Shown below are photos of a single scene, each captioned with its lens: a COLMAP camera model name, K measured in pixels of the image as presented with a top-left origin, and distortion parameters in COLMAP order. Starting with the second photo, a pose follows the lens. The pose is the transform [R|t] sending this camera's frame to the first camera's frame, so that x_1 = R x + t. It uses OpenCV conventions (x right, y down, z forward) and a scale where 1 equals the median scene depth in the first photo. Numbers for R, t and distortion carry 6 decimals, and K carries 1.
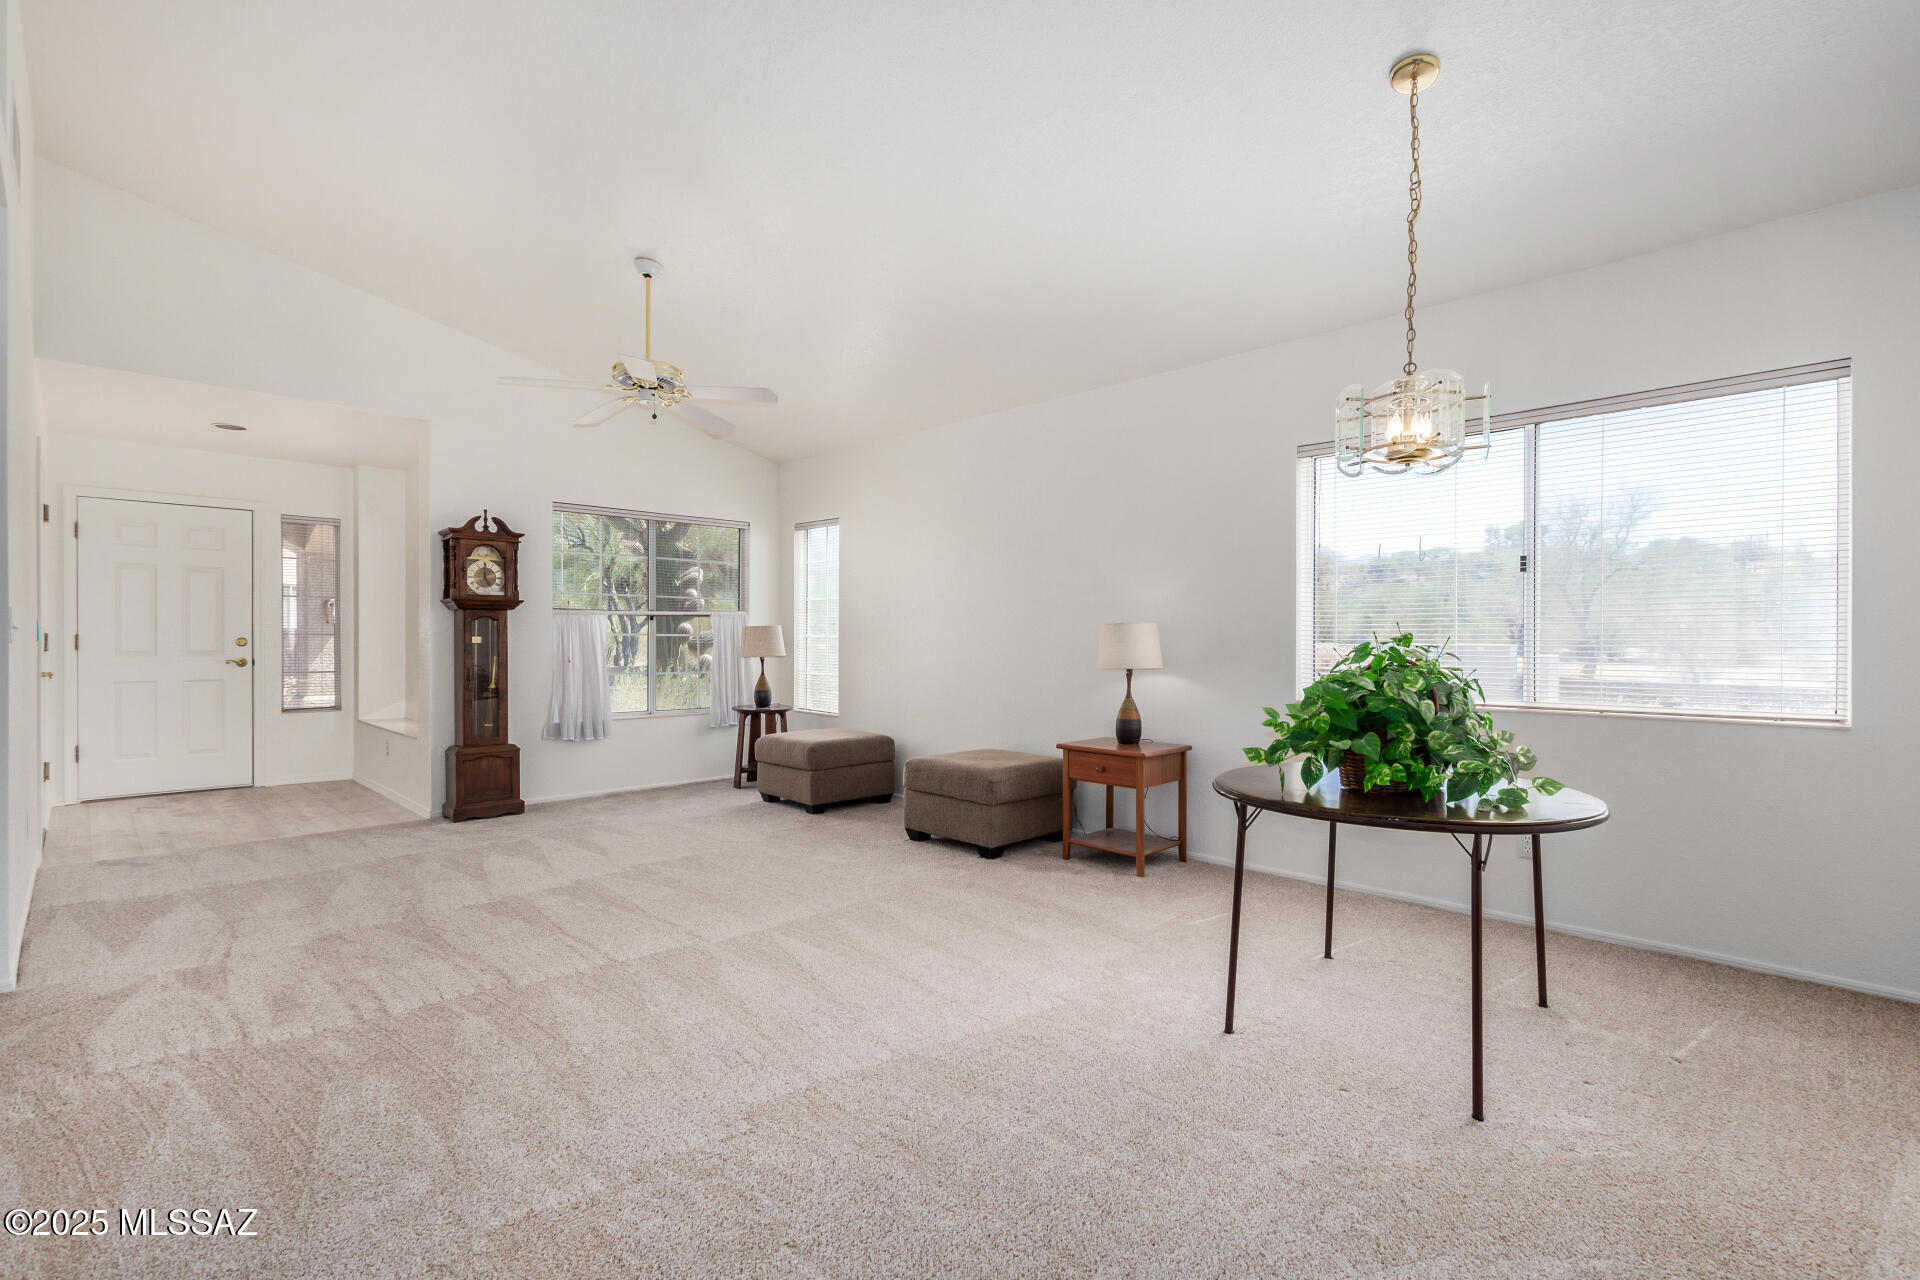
lens RADIAL K [[874.8, 0, 960.0], [0, 874.8, 640.0], [0, 0, 1]] dist [0.004797, -0.001316]
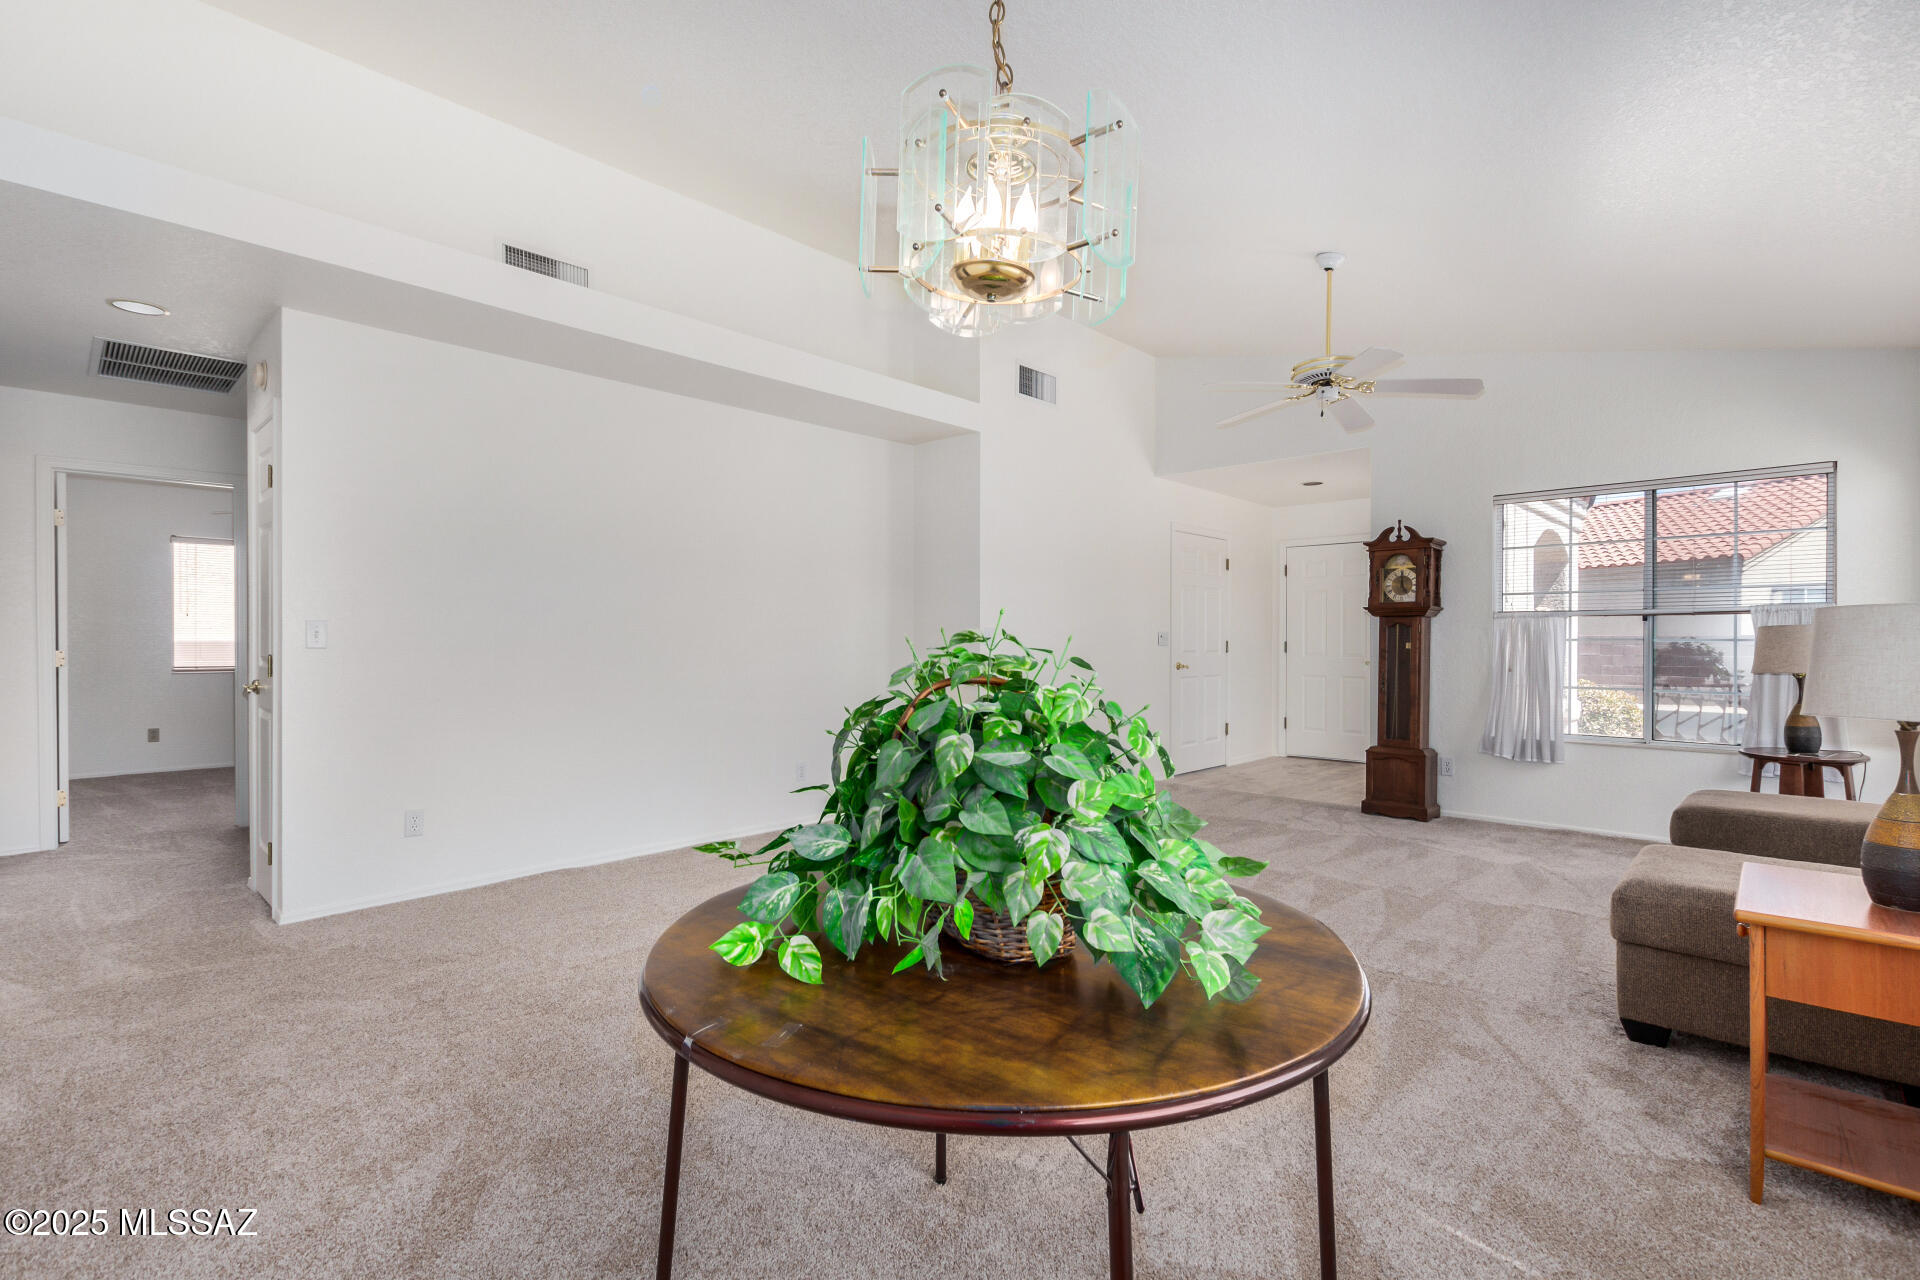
lens RADIAL K [[874.8, 0, 960.0], [0, 874.8, 640.0], [0, 0, 1]] dist [0.004797, -0.001316]
pose [[-0.010711, -0.012162, -0.999869, 0.496792], [-0.010592, 0.999871, -0.012048, 0.011402], [0.999887, 0.010461, -0.010838, 0.487491]]
